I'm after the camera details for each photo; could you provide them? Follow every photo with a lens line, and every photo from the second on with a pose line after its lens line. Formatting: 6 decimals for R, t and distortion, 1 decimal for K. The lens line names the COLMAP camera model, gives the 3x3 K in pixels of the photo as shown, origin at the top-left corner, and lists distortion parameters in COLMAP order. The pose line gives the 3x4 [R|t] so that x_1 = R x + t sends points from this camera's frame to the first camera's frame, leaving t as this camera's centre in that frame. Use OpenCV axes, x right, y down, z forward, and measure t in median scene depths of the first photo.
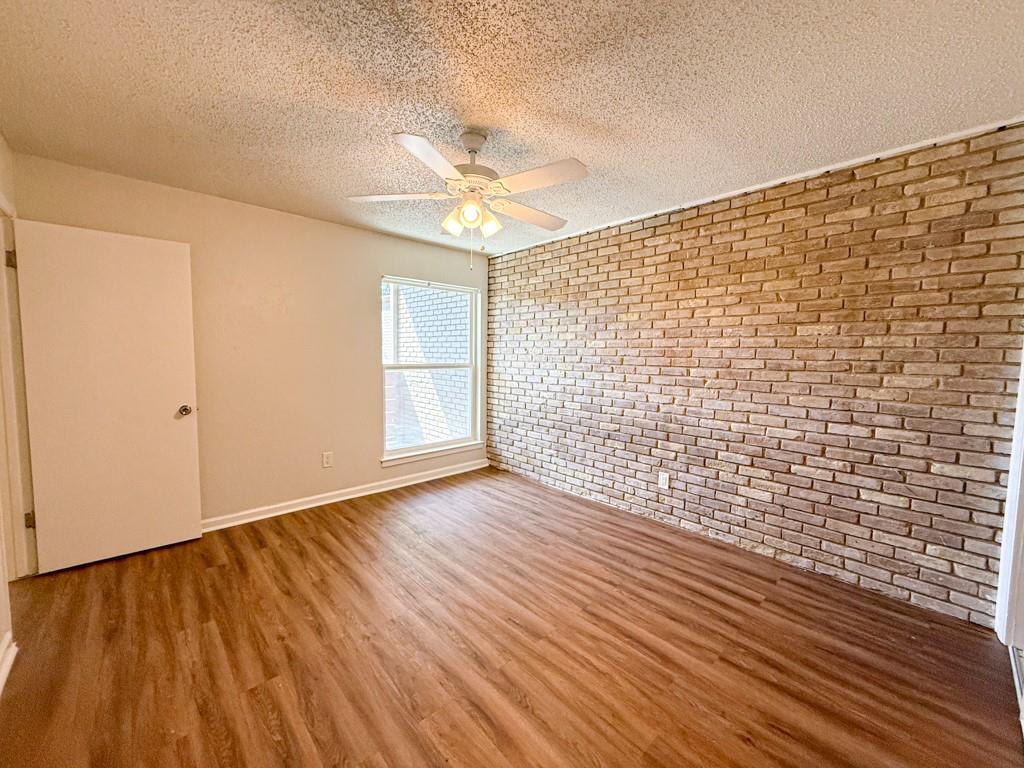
lens RADIAL K [[409.3, 0, 509.2], [0, 409.3, 382.5], [0, 0, 1]] dist [0.006666, -0.000203]
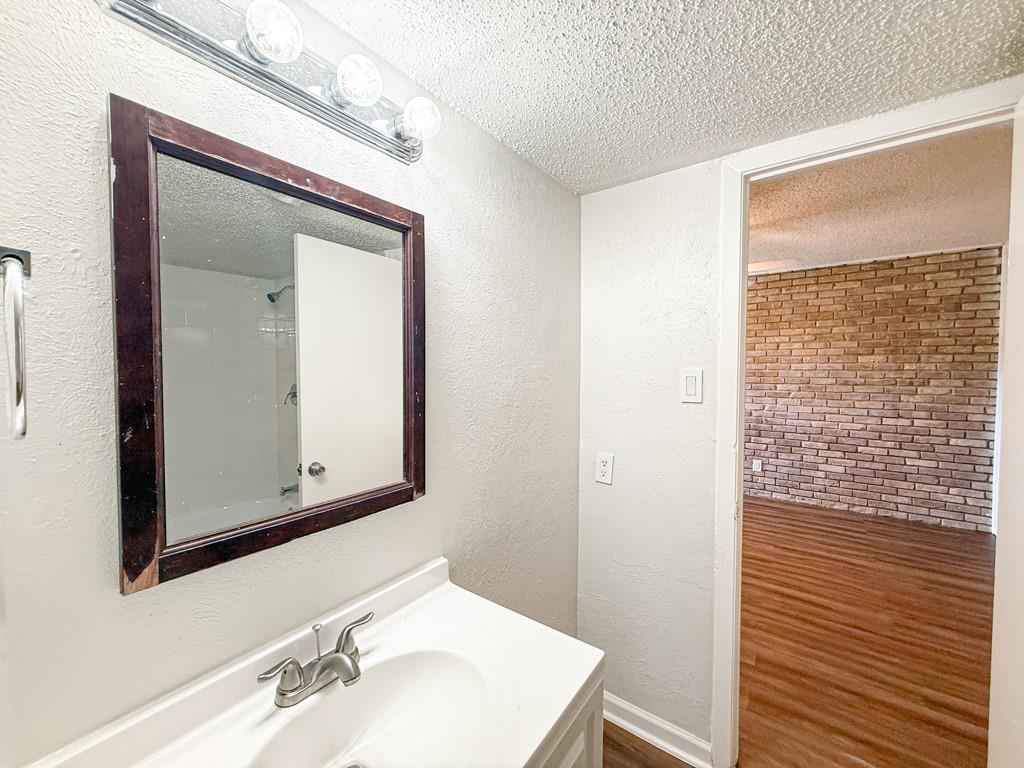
lens RADIAL K [[409.3, 0, 511.5], [0, 409.3, 381.7], [0, 0, 1]] dist [0.006666, -0.000203]
pose [[0.983104, -0.022198, 0.181696, -0.936105], [0.028853, 0.999003, -0.034069, -0.028456], [-0.180759, 0.038736, 0.982764, -0.305630]]
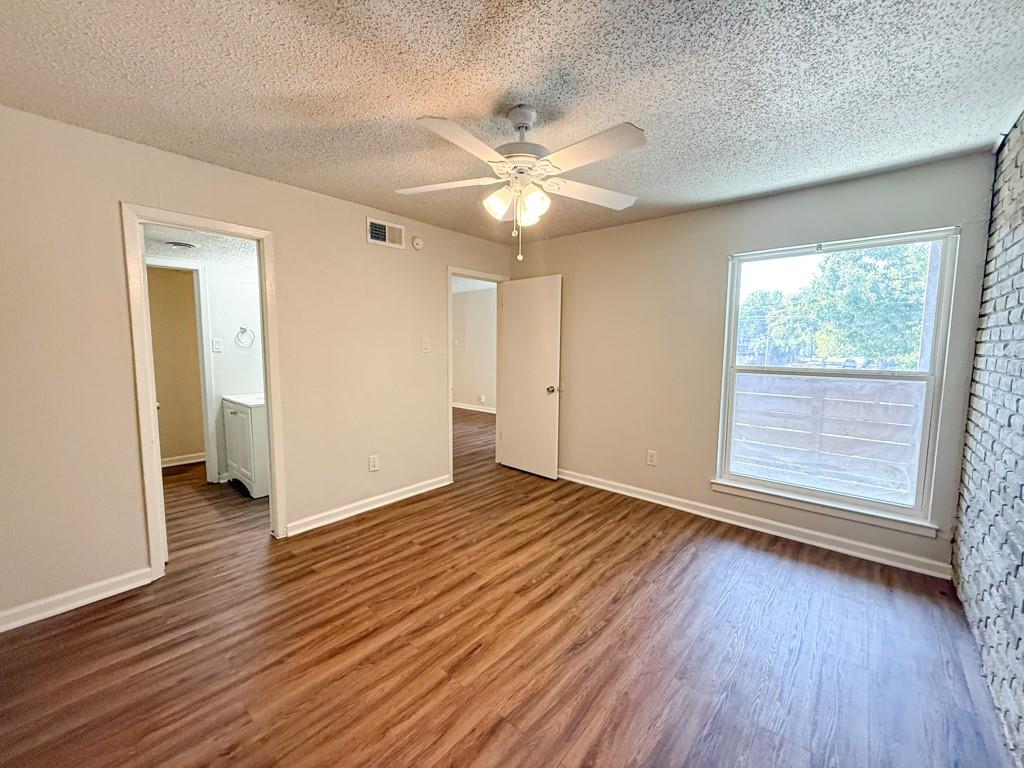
lens RADIAL K [[409.3, 0, 510.5], [0, 409.3, 383.2], [0, 0, 1]] dist [0.006666, -0.000203]
pose [[0.105372, 0.083886, -0.990888, 0.744669], [-0.077585, 0.994092, 0.075907, -0.063197], [0.991402, 0.068879, 0.111258, 0.802483]]
